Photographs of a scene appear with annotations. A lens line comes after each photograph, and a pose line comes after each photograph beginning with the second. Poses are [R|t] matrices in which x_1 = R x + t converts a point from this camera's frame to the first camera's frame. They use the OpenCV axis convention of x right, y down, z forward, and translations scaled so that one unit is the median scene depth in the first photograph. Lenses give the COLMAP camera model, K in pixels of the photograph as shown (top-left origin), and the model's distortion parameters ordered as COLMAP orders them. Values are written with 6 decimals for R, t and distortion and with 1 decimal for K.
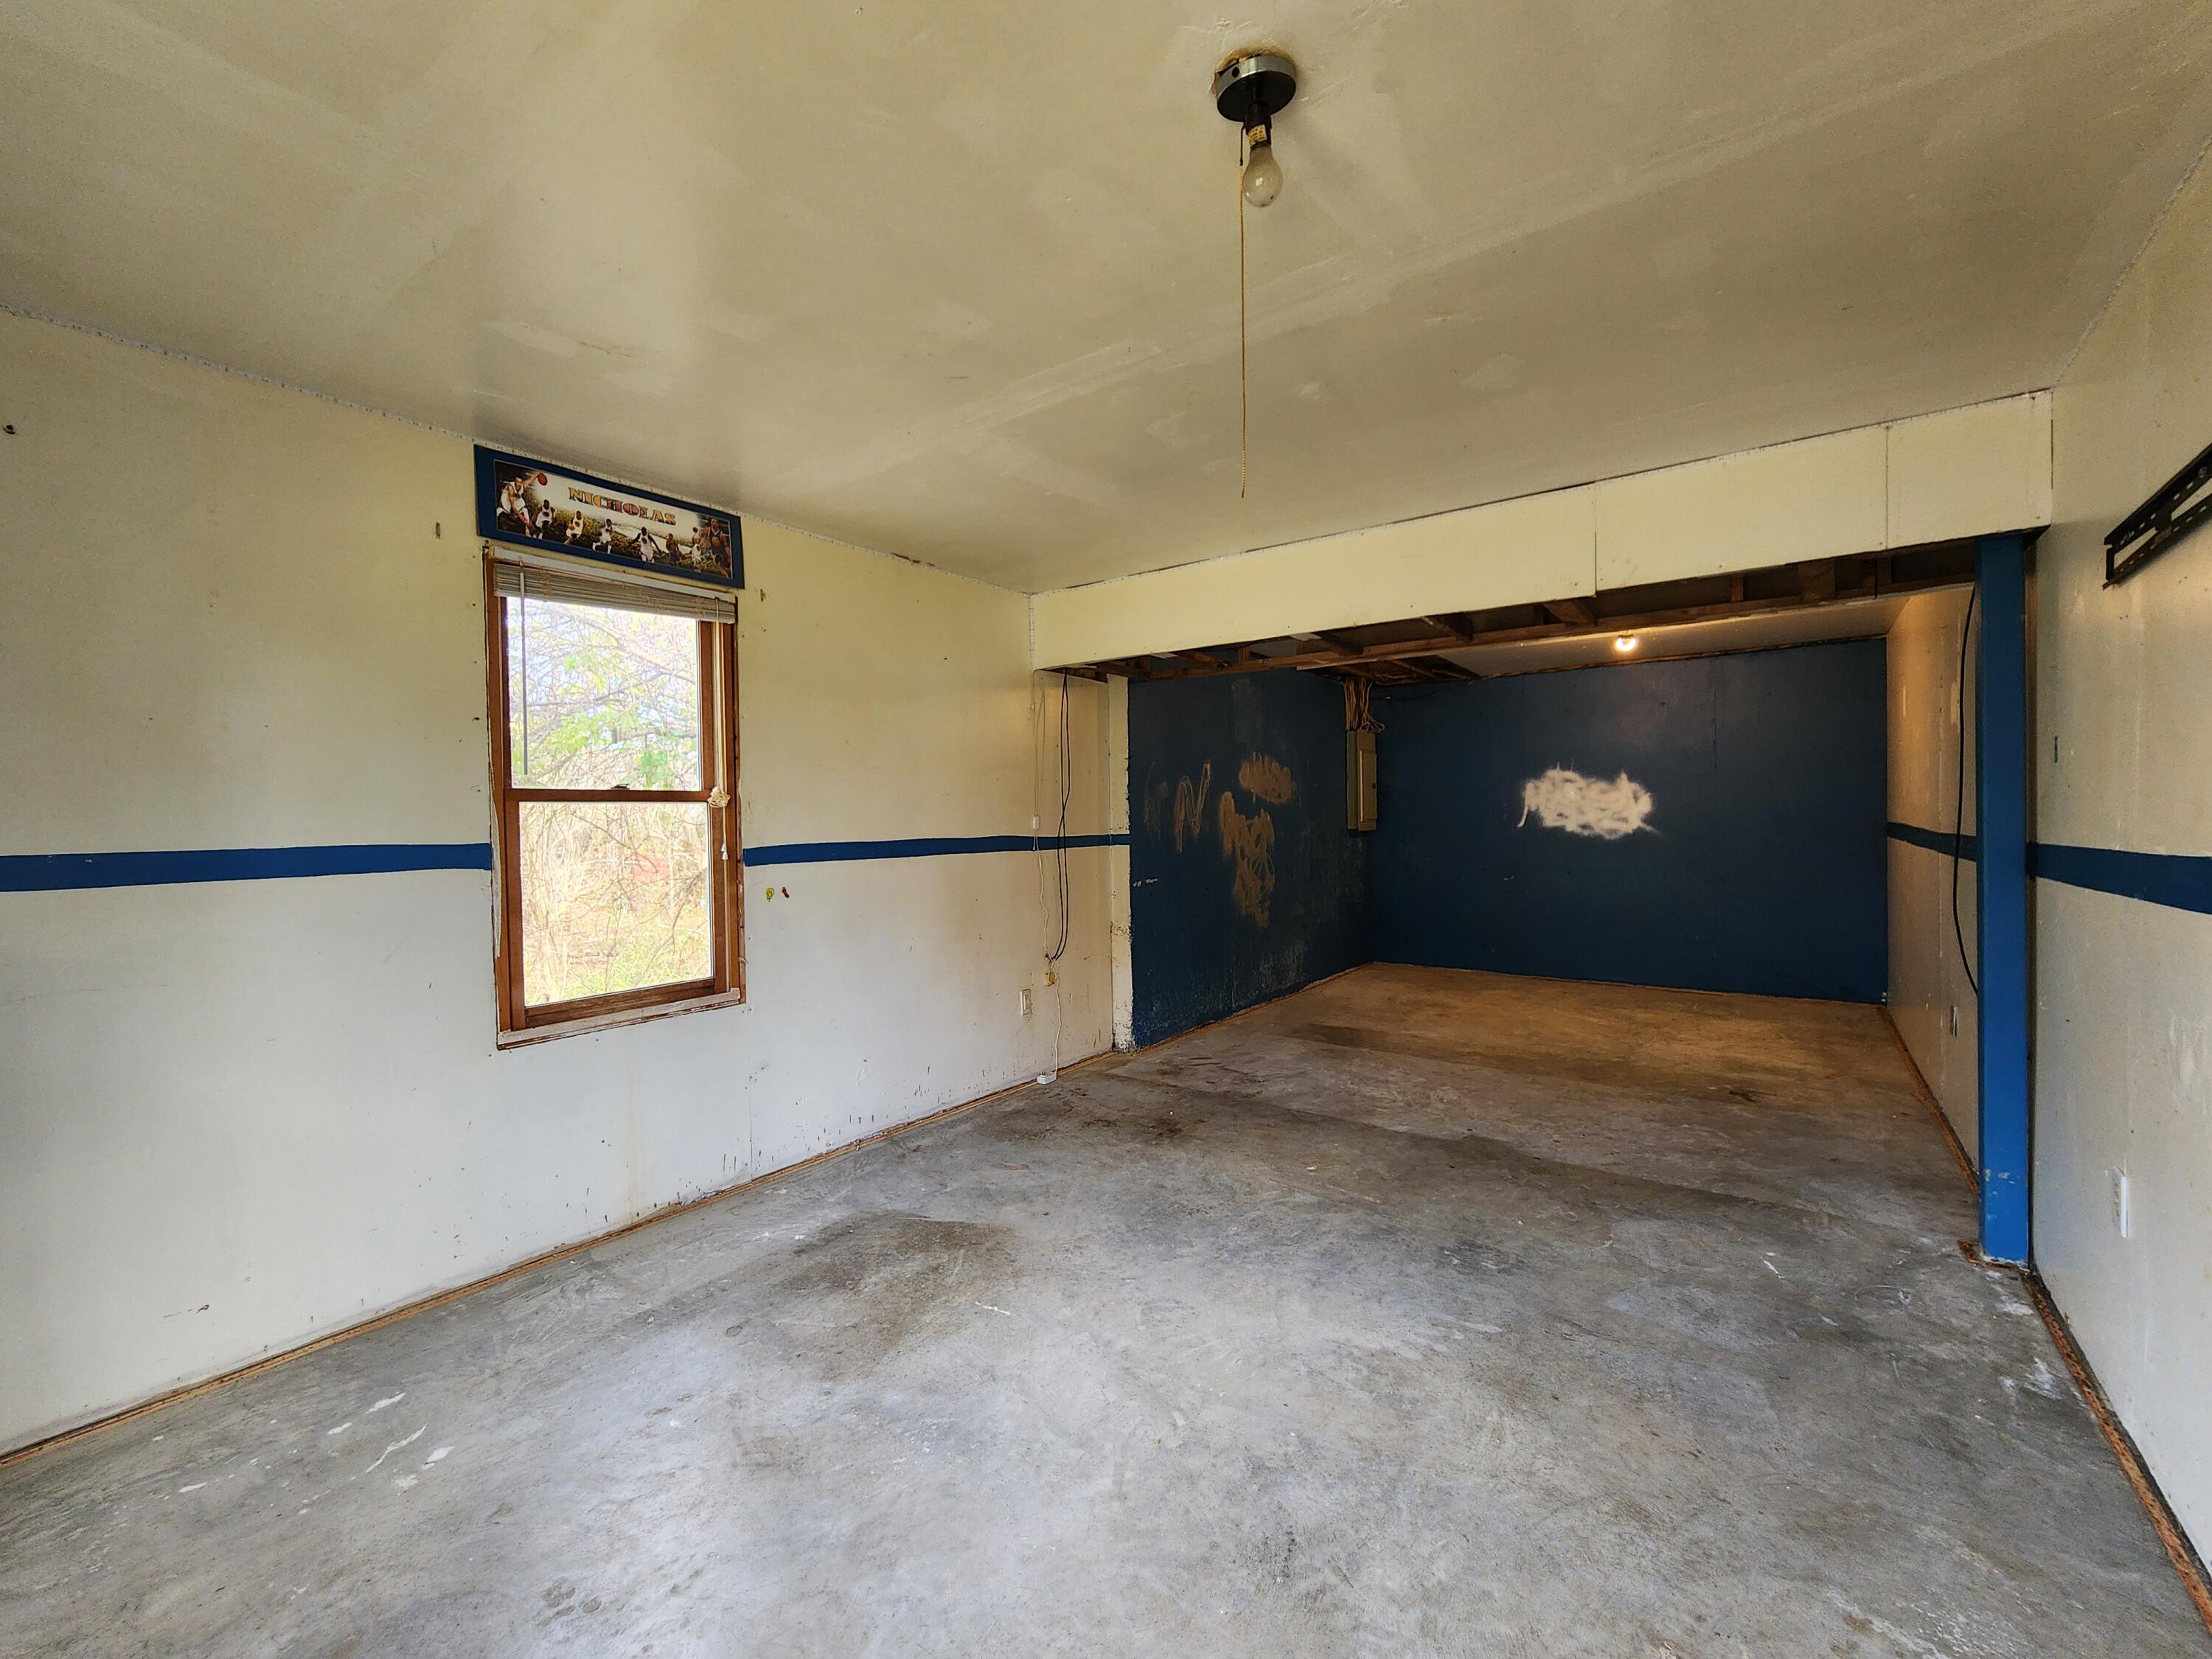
lens RADIAL K [[911.1, 0, 1110.9], [0, 911.1, 834.8], [0, 0, 1]] dist [-0.001068, 0.001317]
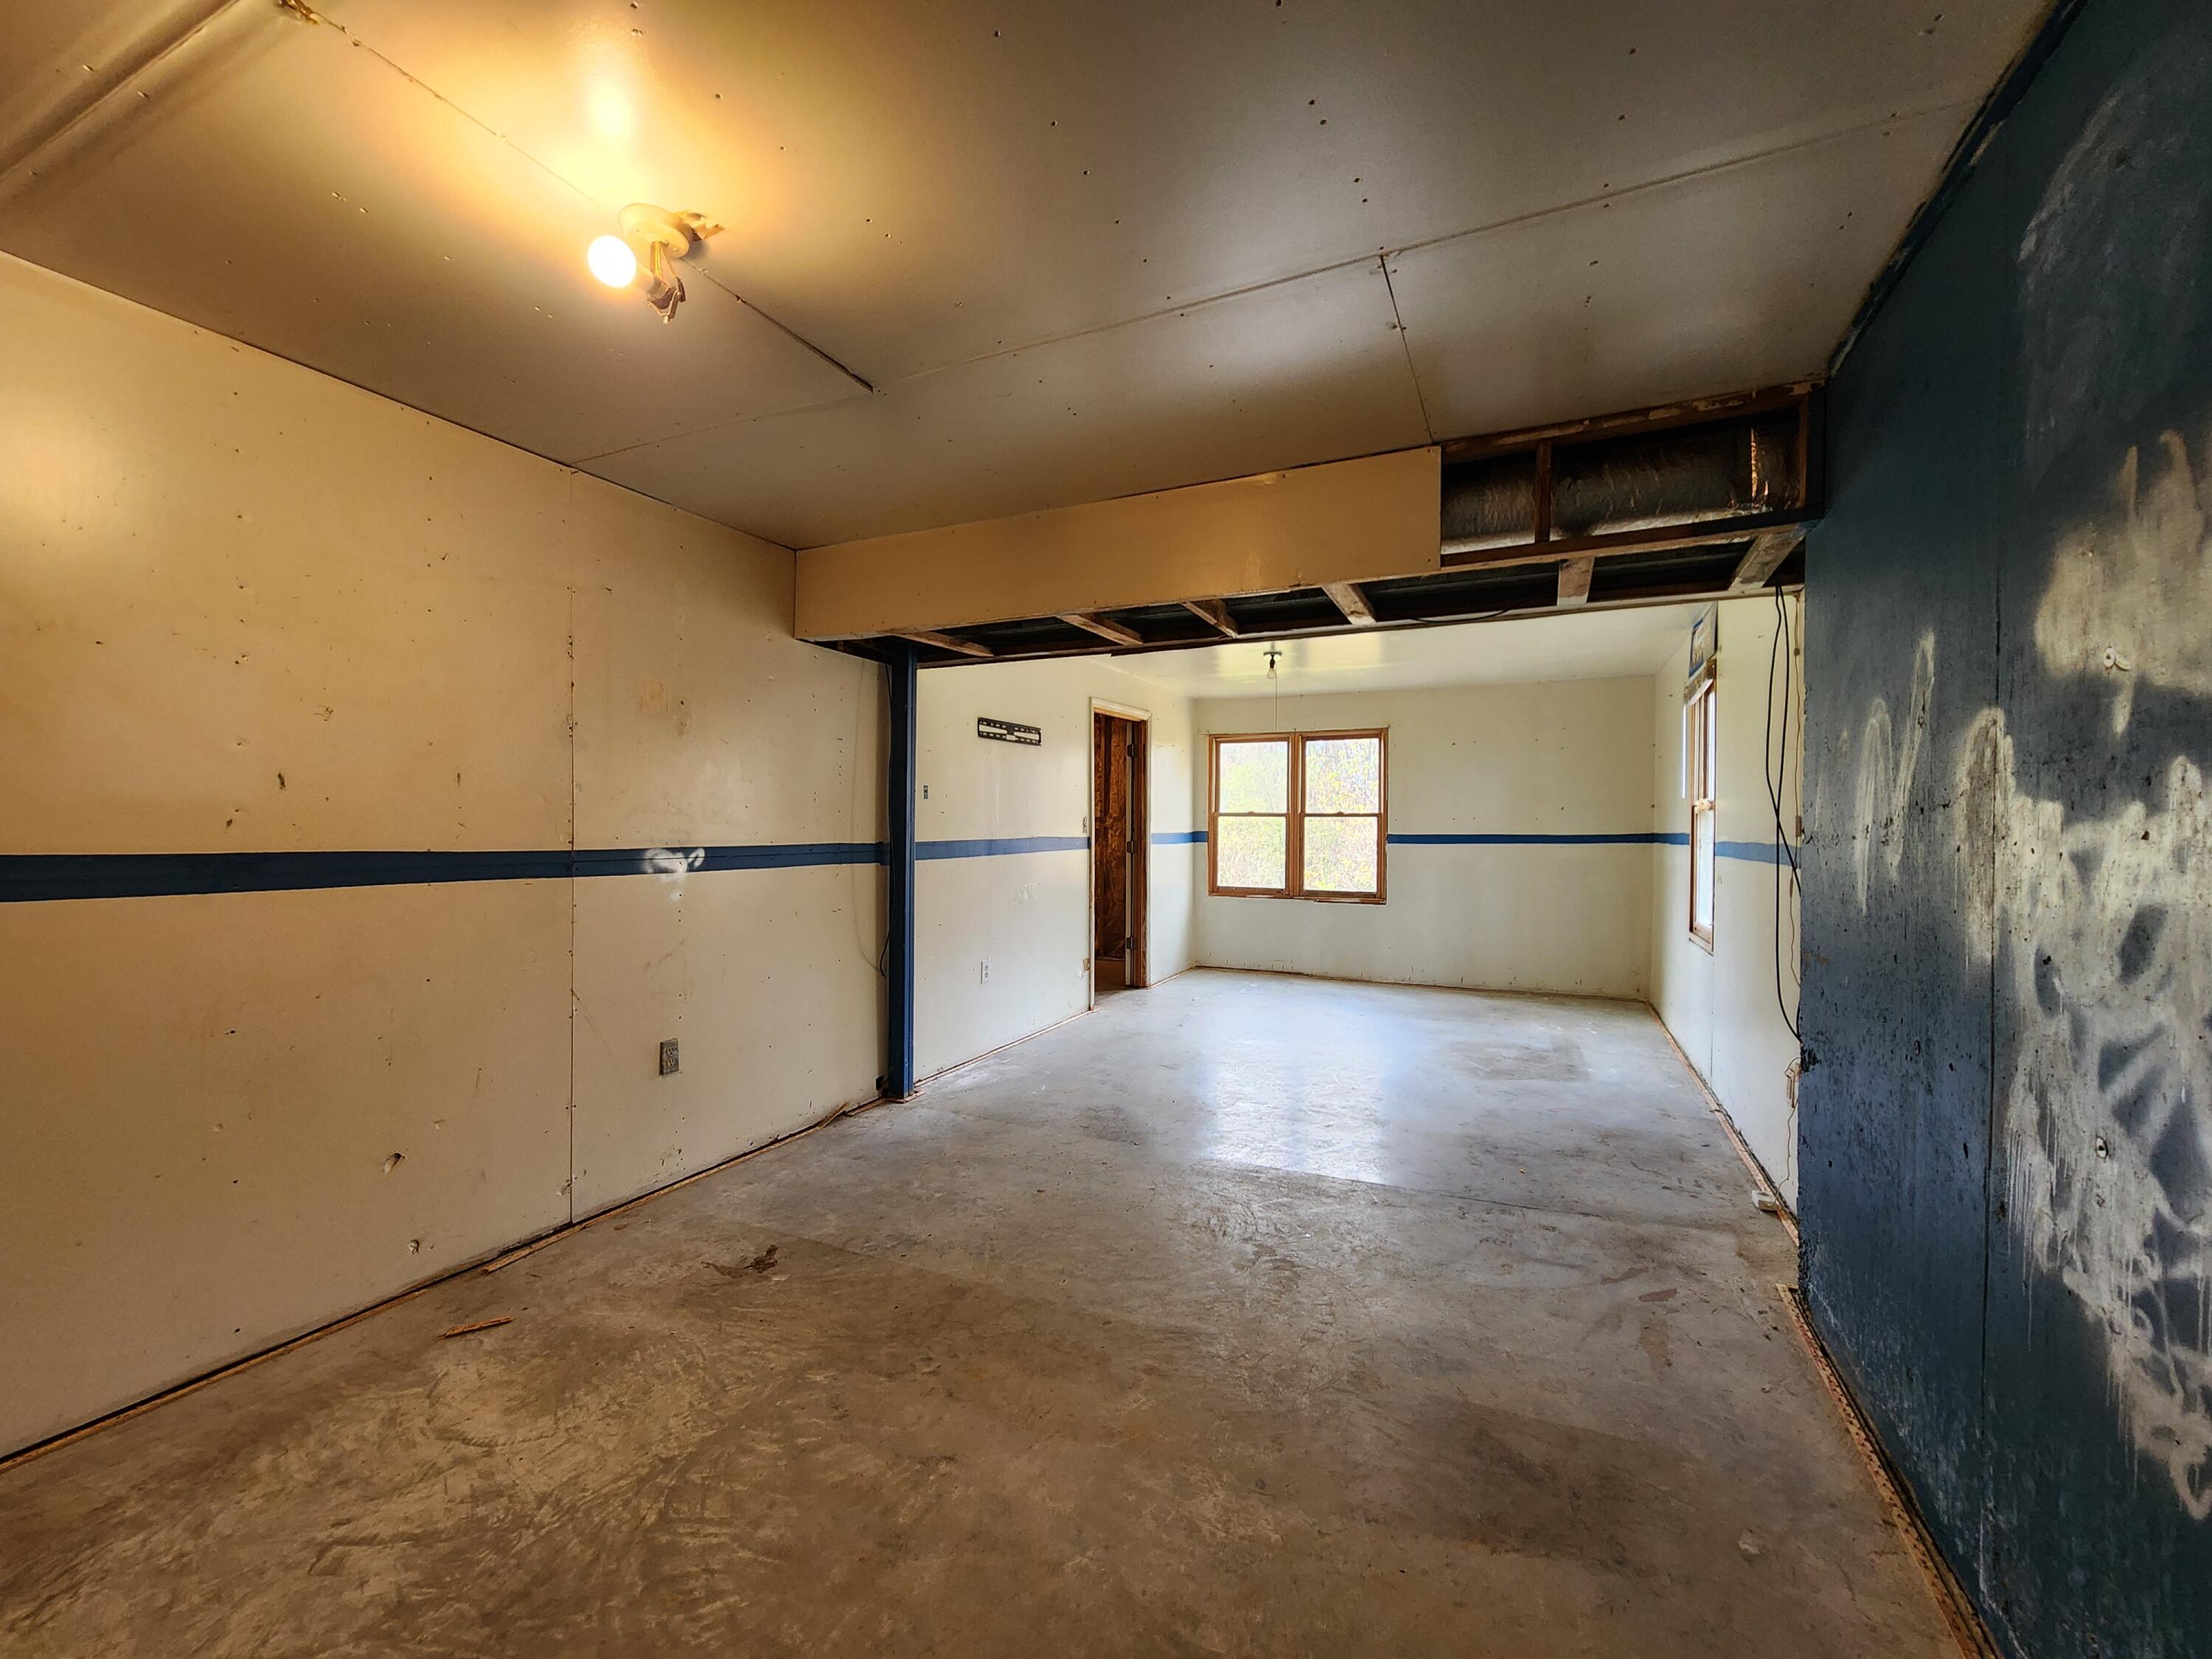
lens RADIAL K [[911.1, 0, 1113.8], [0, 911.1, 828.7], [0, 0, 1]] dist [-0.001068, 0.001317]
pose [[-0.980228, 0.010380, -0.197597, 0.652017], [0.006429, 0.999767, 0.020627, -0.034386], [0.197765, 0.018949, -0.980066, 1.896707]]
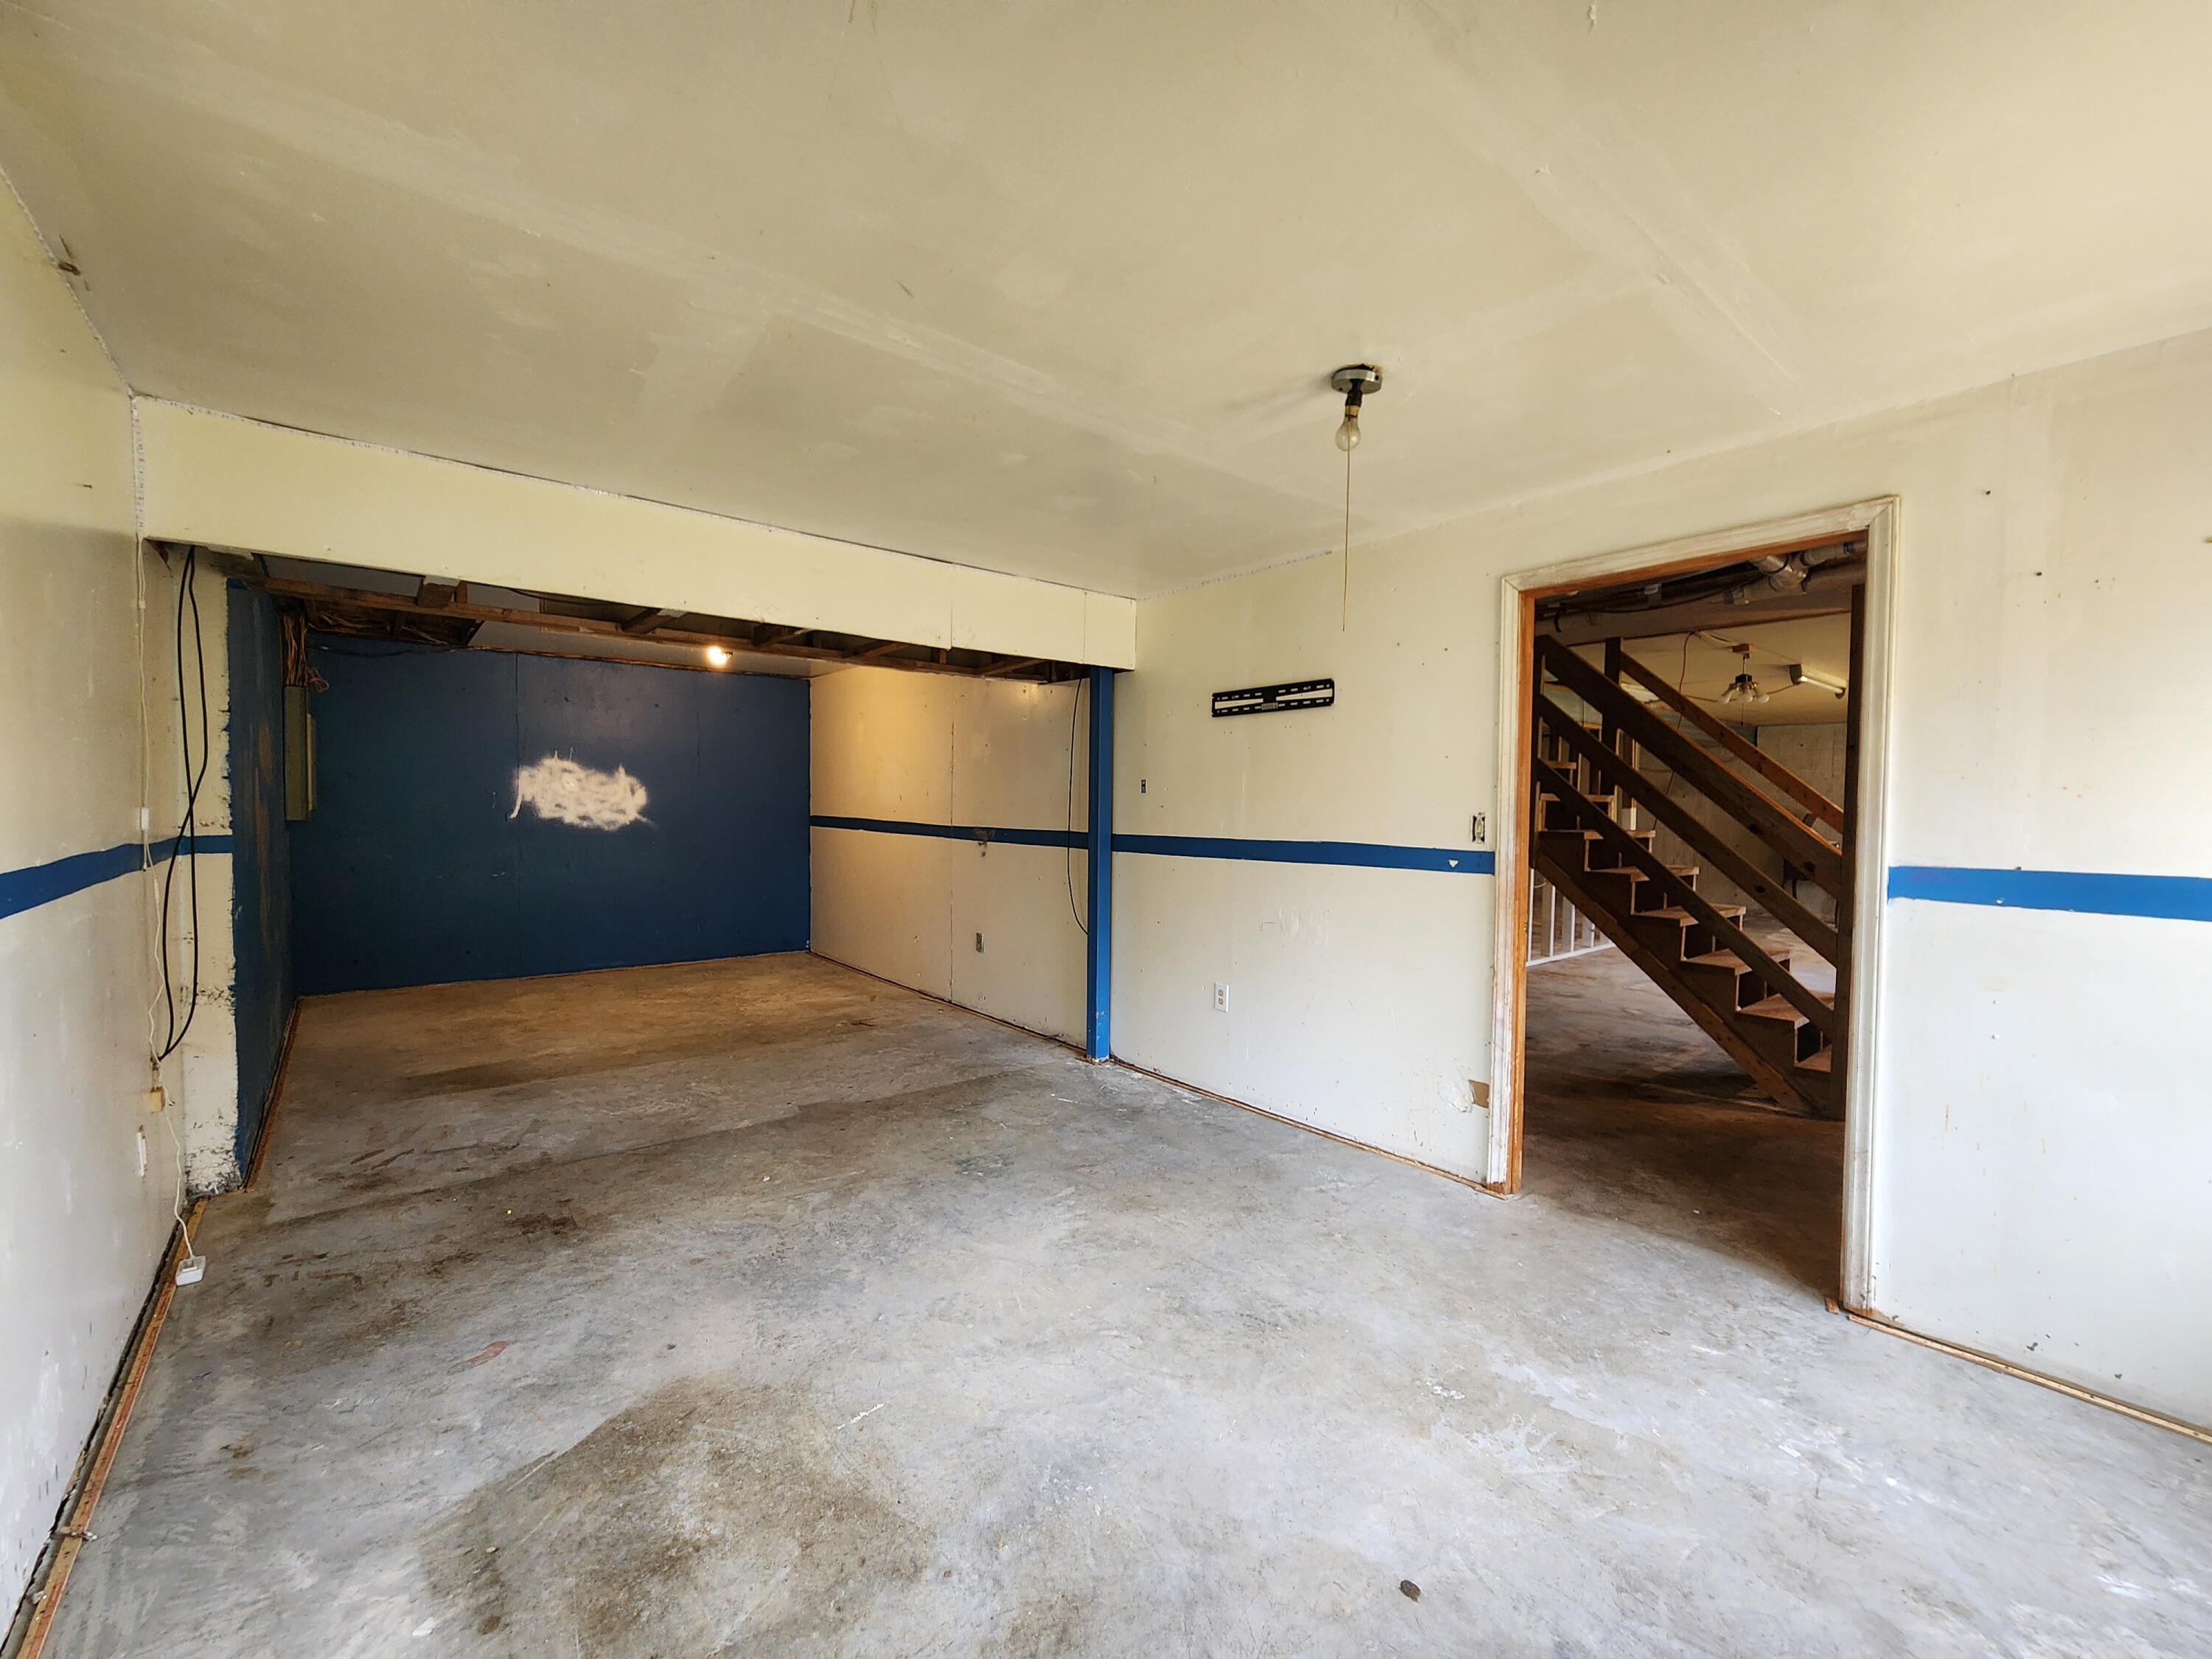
lens RADIAL K [[911.1, 0, 1092.0], [0, 911.1, 835.4], [0, 0, 1]] dist [-0.001068, 0.001317]
pose [[0.253455, -0.018043, 0.967179, -0.569544], [-0.000718, 0.999822, 0.018840, -0.016588], [-0.967347, -0.005470, 0.253397, 0.385219]]
